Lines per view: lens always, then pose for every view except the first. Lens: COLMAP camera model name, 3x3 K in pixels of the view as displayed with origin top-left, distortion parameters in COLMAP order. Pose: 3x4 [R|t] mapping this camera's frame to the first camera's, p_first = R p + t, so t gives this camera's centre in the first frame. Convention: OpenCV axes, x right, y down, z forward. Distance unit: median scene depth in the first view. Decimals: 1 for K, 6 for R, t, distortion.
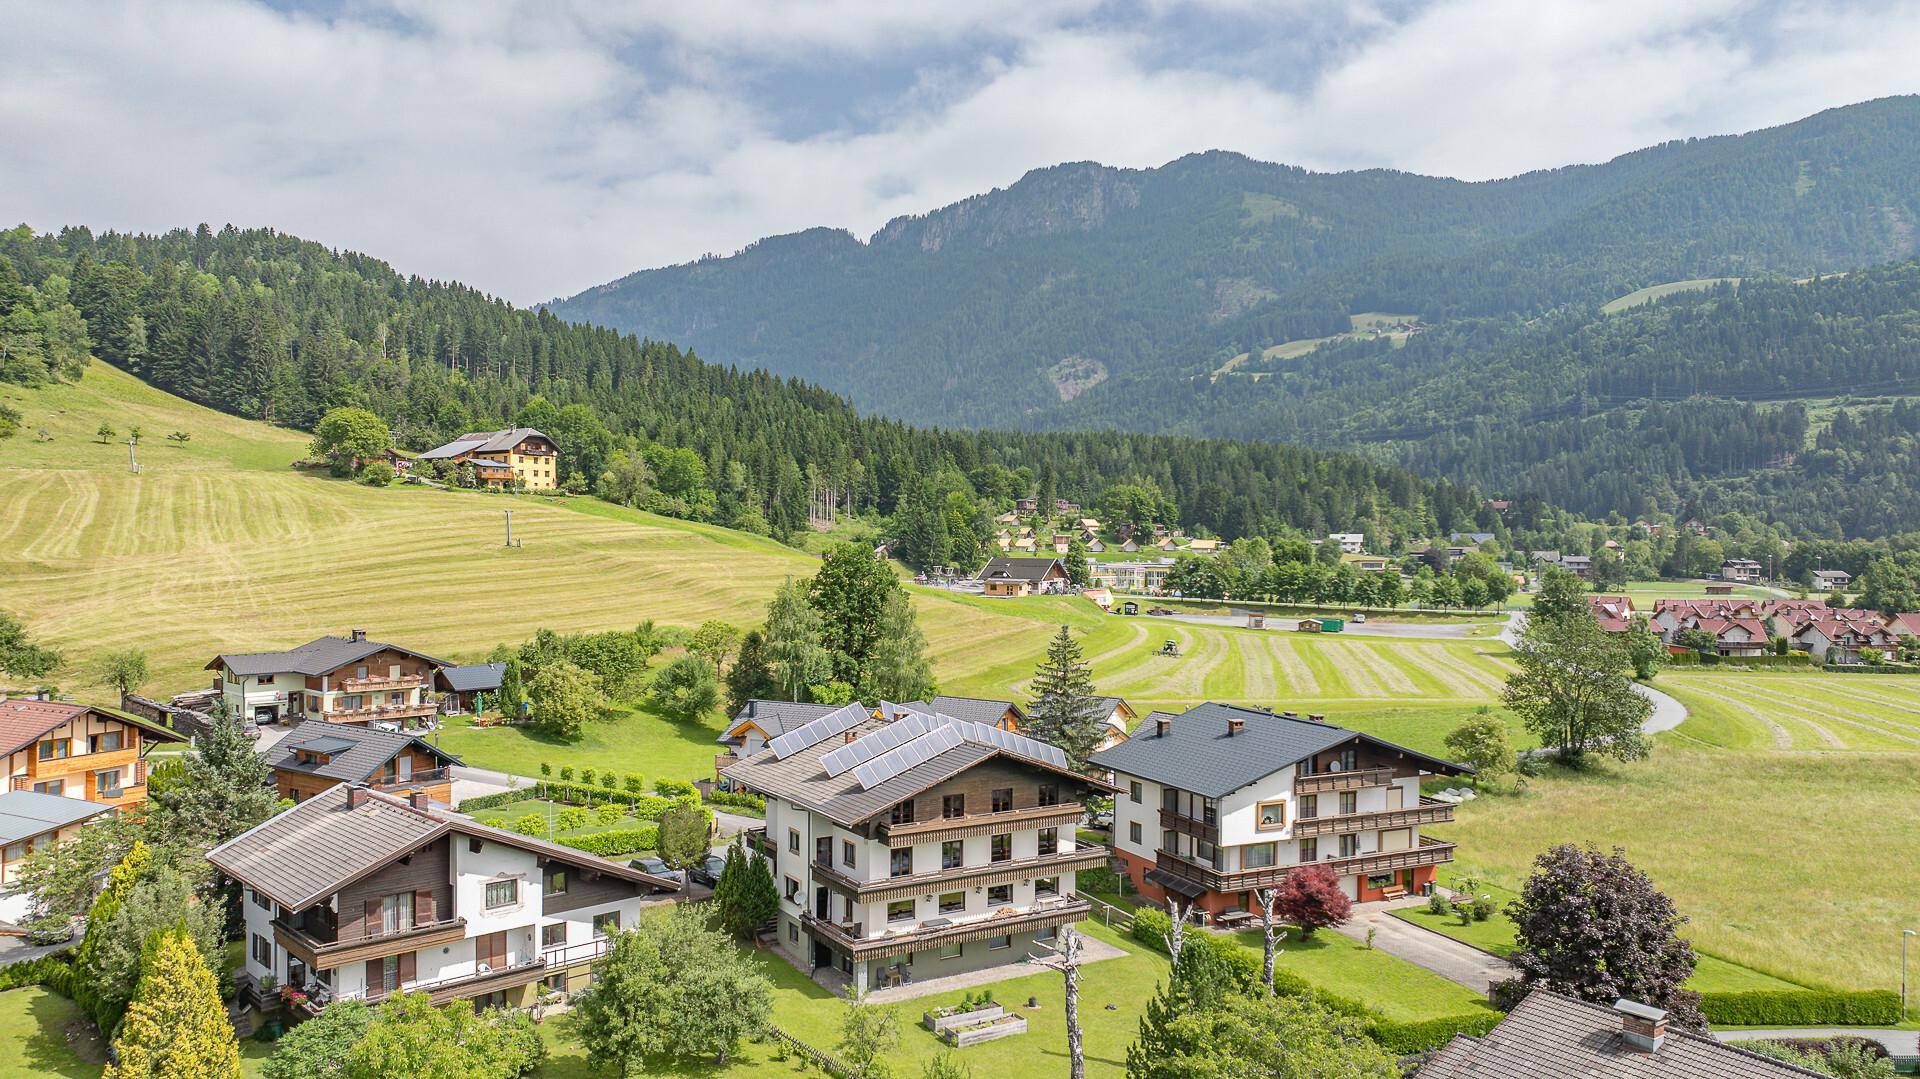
lens RADIAL K [[1345.1, 0, 974.8], [0, 1345.1, 529.8], [0, 0, 1]] dist [-0.035927, 0.038001]
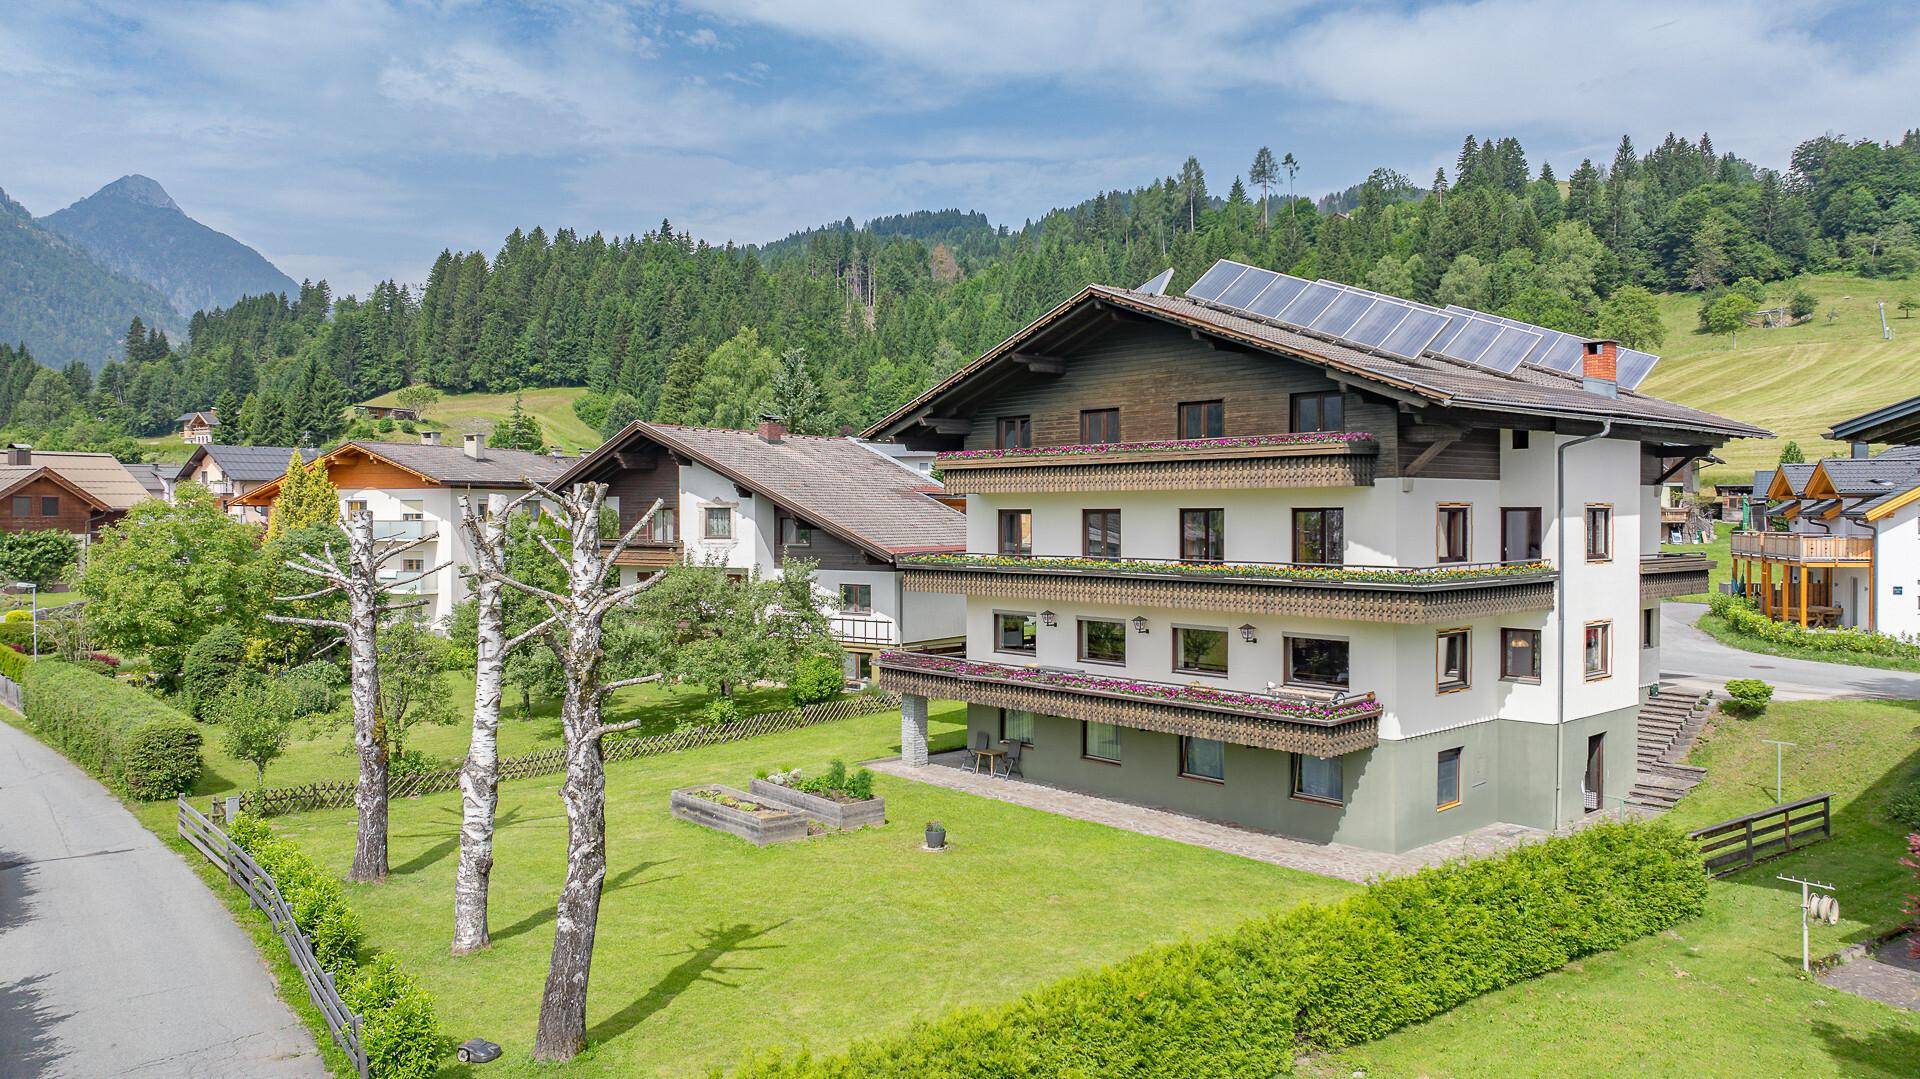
lens RADIAL K [[1345.1, 0, 969.3], [0, 1345.1, 552.5], [0, 0, 1]] dist [-0.035927, 0.038001]
pose [[0.158714, 0.017371, -0.987172, 0.124950], [0.009036, 0.999778, 0.019046, 0.069042], [0.987283, -0.011942, 0.158522, 0.255055]]
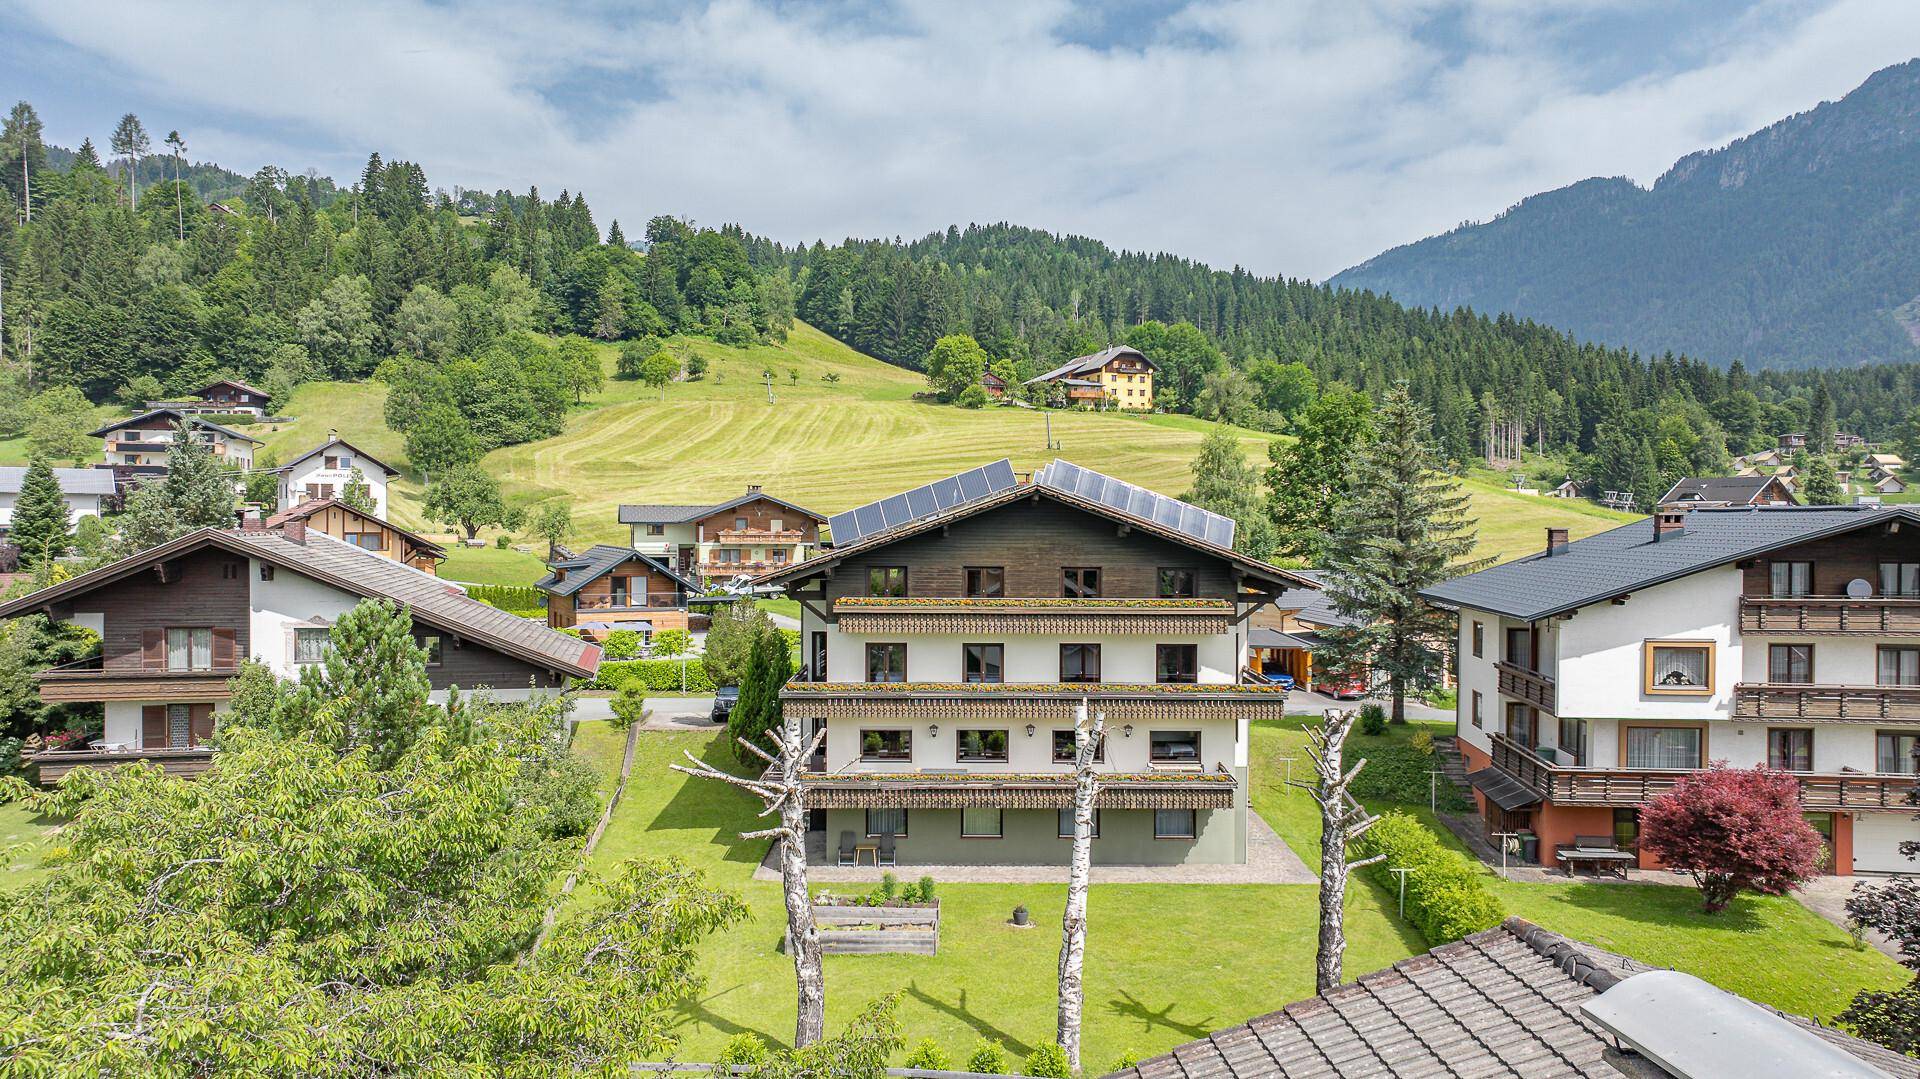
lens RADIAL K [[1345.1, 0, 971.5], [0, 1345.1, 536.8], [0, 0, 1]] dist [-0.035927, 0.038001]
pose [[0.848583, 0.001057, -0.529062, 0.086214], [0.006230, 0.999909, 0.011990, 0.051320], [0.529026, -0.013470, 0.848499, 0.140940]]
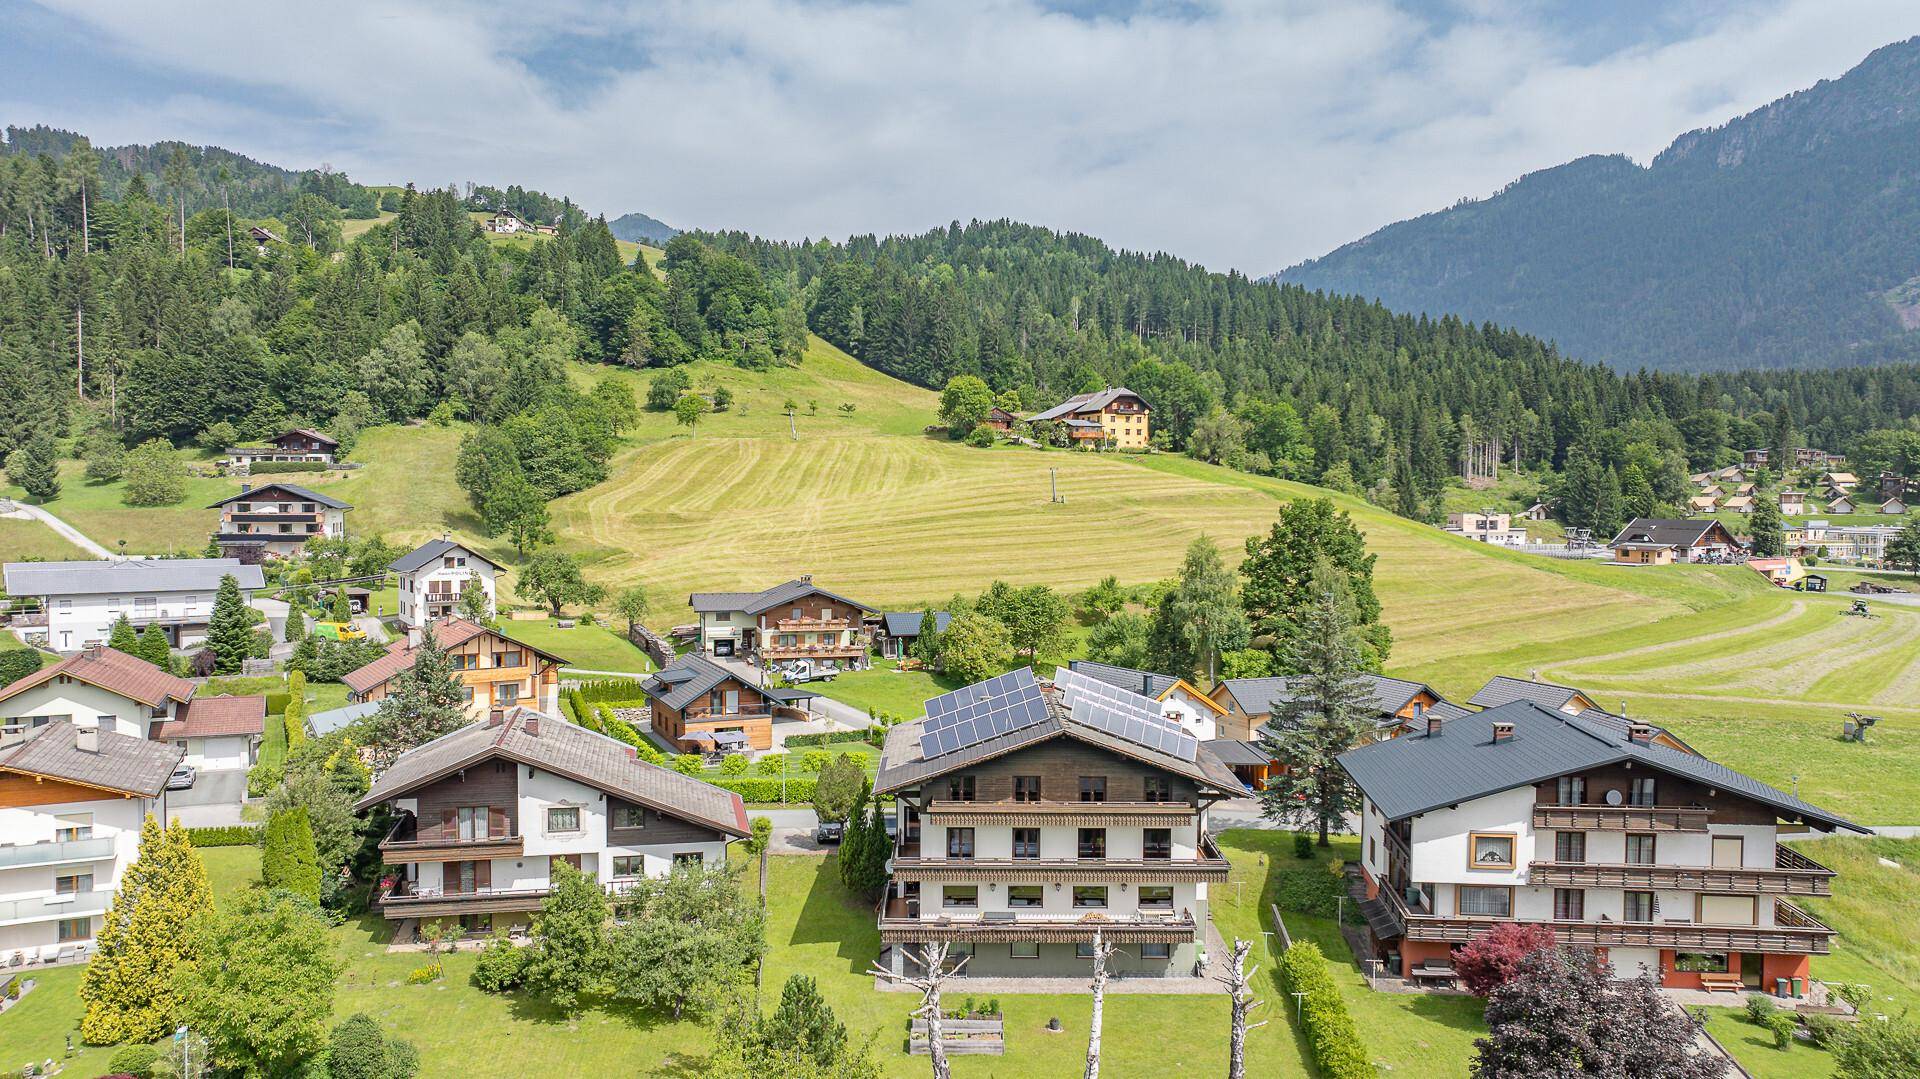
lens RADIAL K [[1345.1, 0, 973.4], [0, 1345.1, 539.7], [0, 0, 1]] dist [-0.035927, 0.038001]
pose [[0.850497, 0.016941, -0.525707, 0.120987], [0.002700, 0.999327, 0.036570, 0.002570], [0.525973, -0.032522, 0.849879, 0.067265]]
